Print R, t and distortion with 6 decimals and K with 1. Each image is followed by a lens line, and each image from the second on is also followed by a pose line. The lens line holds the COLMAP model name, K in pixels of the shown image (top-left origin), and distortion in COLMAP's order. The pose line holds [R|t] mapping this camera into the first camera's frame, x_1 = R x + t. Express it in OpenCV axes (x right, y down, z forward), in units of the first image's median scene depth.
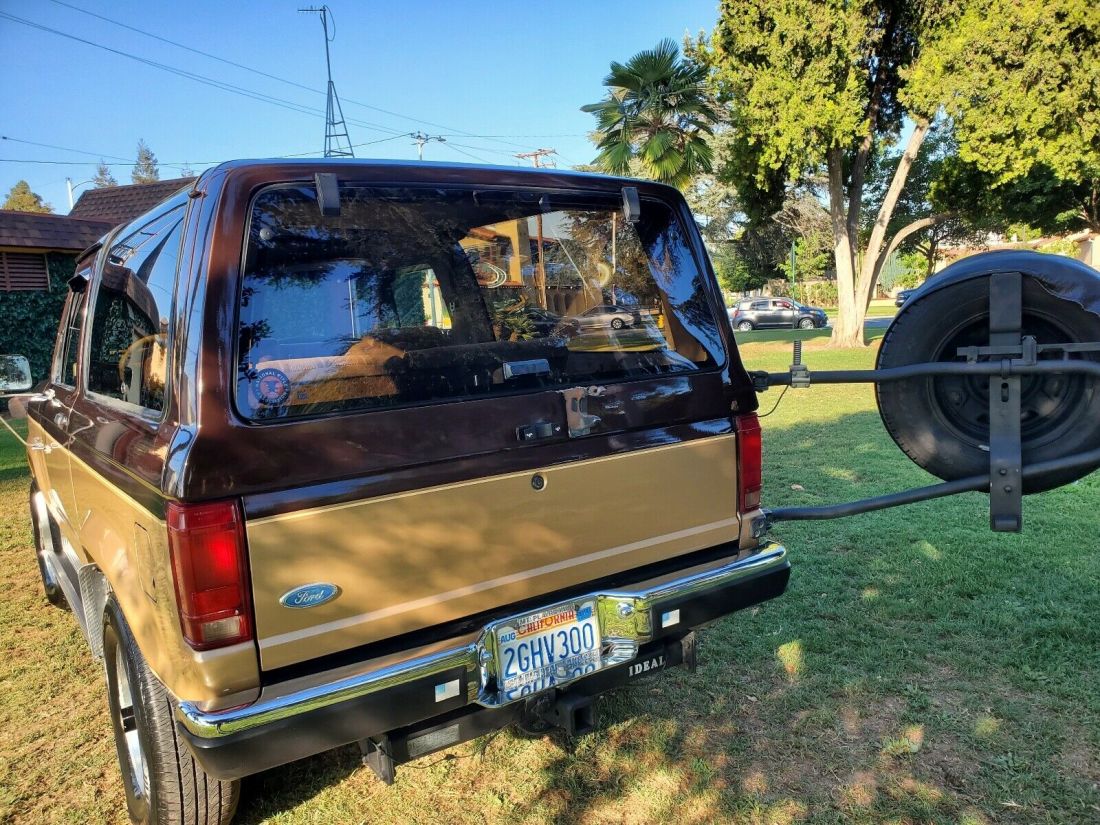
lens RADIAL K [[853.5, 0, 555.1], [0, 853.5, 449.2], [0, 0, 1]] dist [-0.001823, 0.011045]
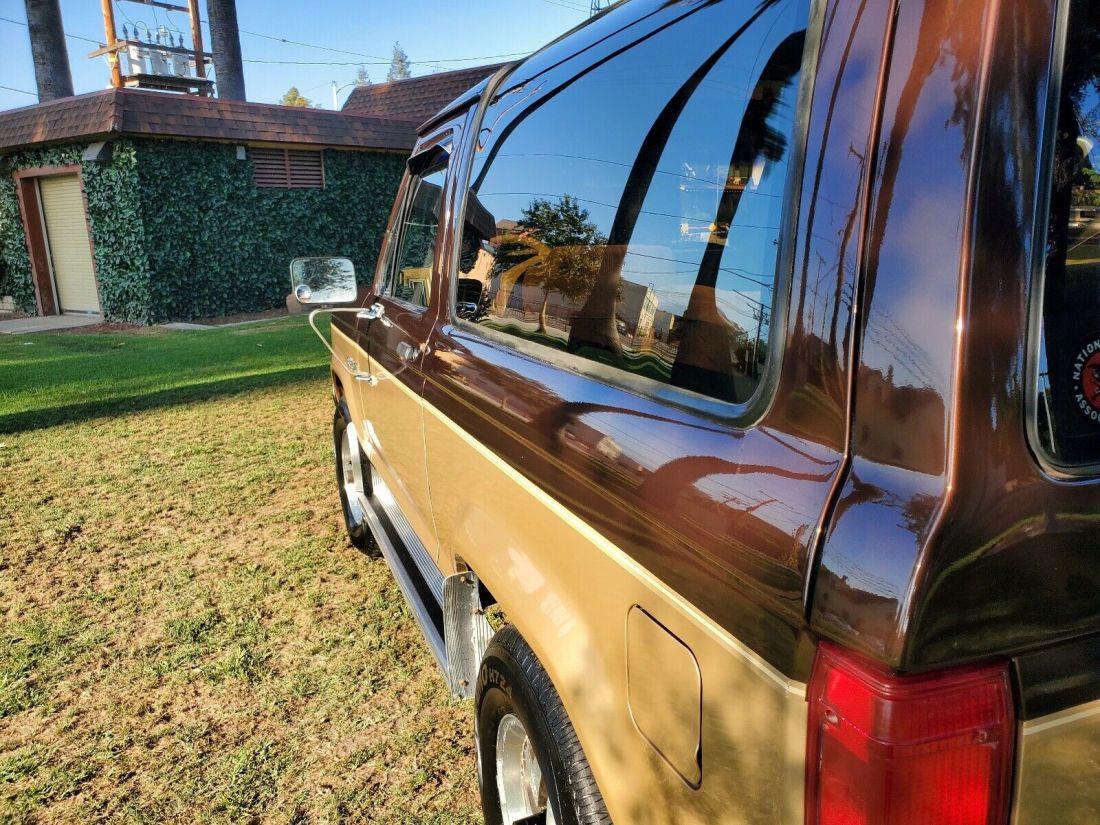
lens RADIAL K [[859.1, 0, 549.8], [0, 859.1, 447.1], [0, 0, 1]] dist [-0.026154, 0.035331]
pose [[0.964461, 0.080340, -0.251714, -0.056643], [-0.053543, 0.992314, 0.111563, -0.008660], [0.258743, -0.094120, 0.961350, 0.067136]]
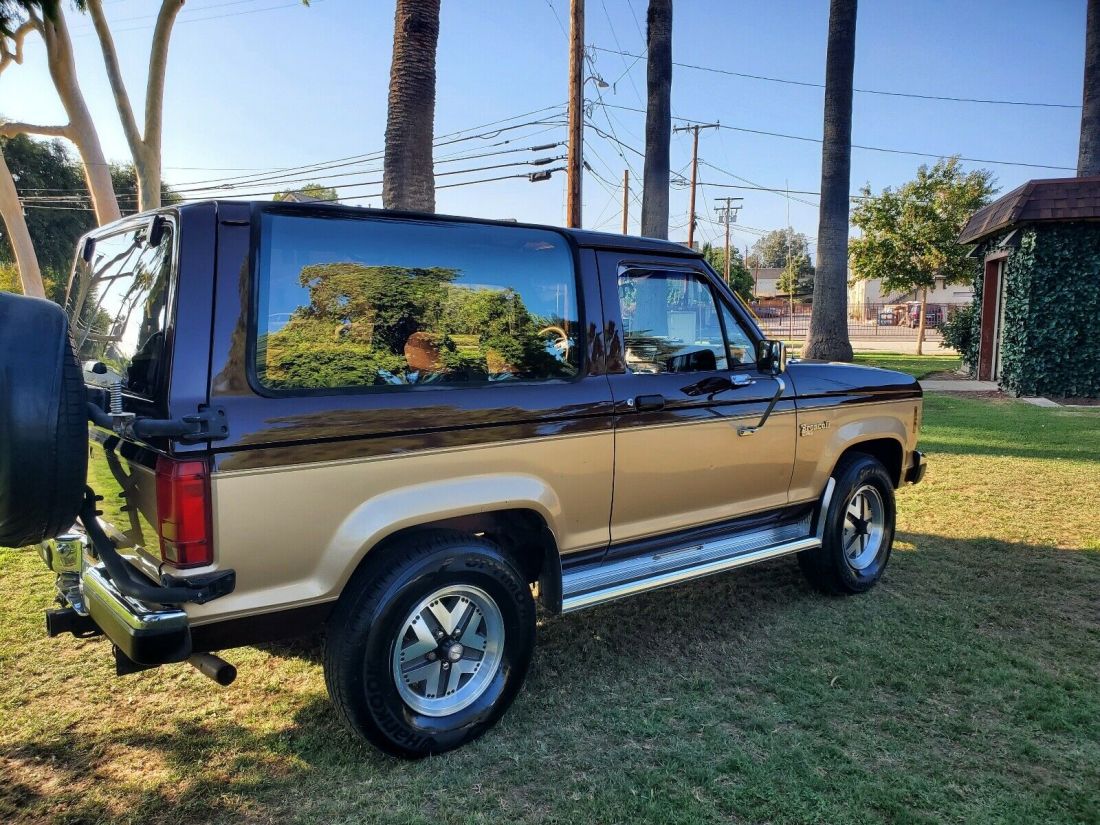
lens RADIAL K [[843.7, 0, 541.5], [0, 843.7, 443.1], [0, 0, 1]] dist [0.005575, 0.015739]
pose [[0.092947, 0.192417, -0.976901, 0.194081], [-0.163276, 0.970812, 0.175683, -0.043969], [0.982192, 0.143176, 0.121651, 0.218524]]
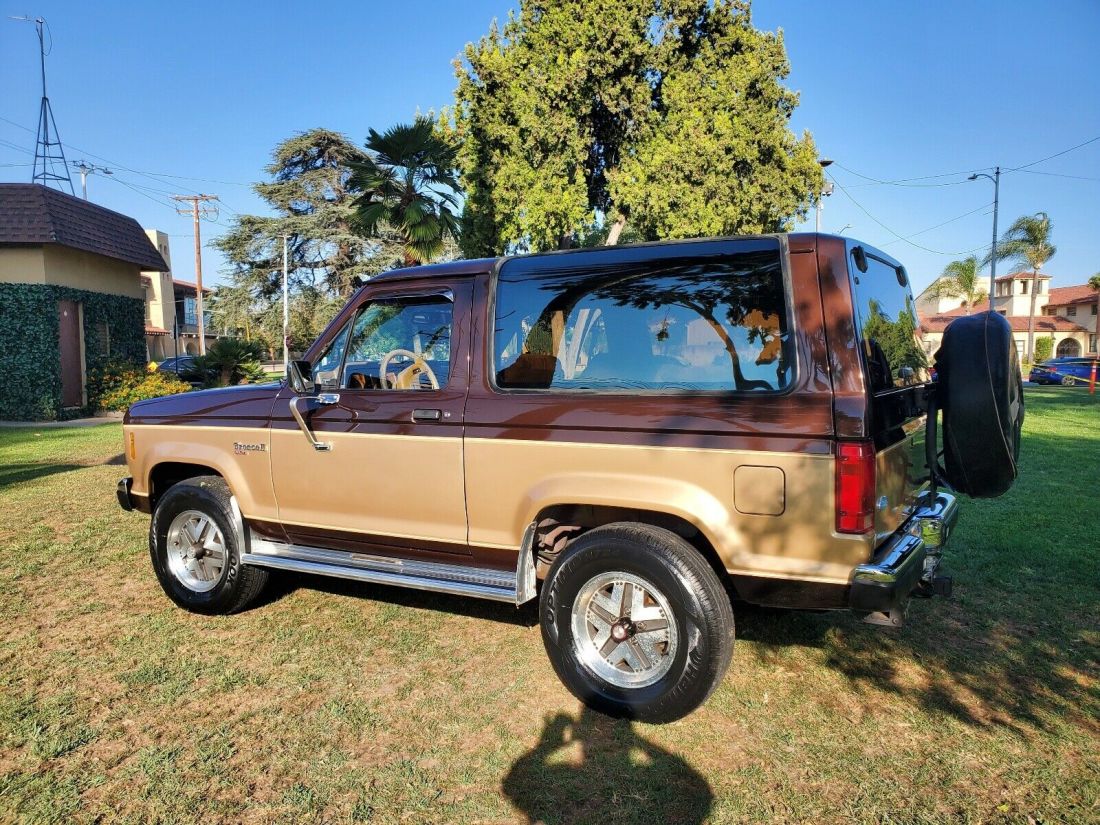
lens RADIAL K [[843.7, 0, 541.5], [0, 843.7, 443.1], [0, 0, 1]] dist [0.005575, 0.015739]
pose [[0.915619, 0.004173, 0.402026, -0.175121], [0.024974, 0.997425, -0.067231, 0.014575], [-0.401271, 0.071598, 0.913157, -0.021286]]
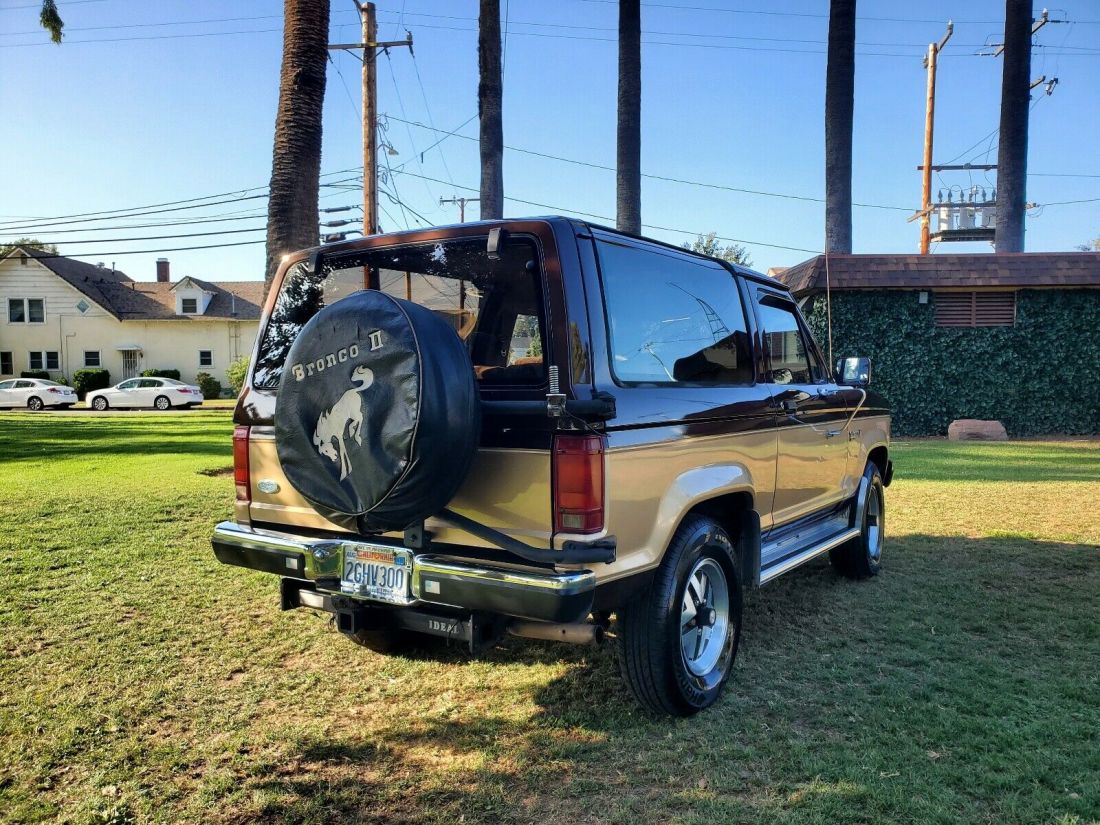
lens RADIAL K [[844.4, 0, 551.7], [0, 844.4, 451.8], [0, 0, 1]] dist [0.005076, 0.005080]
pose [[0.367127, 0.119810, -0.922423, 0.195094], [-0.157263, 0.985389, 0.065397, -0.012964], [0.916780, 0.121054, 0.380604, 0.110350]]
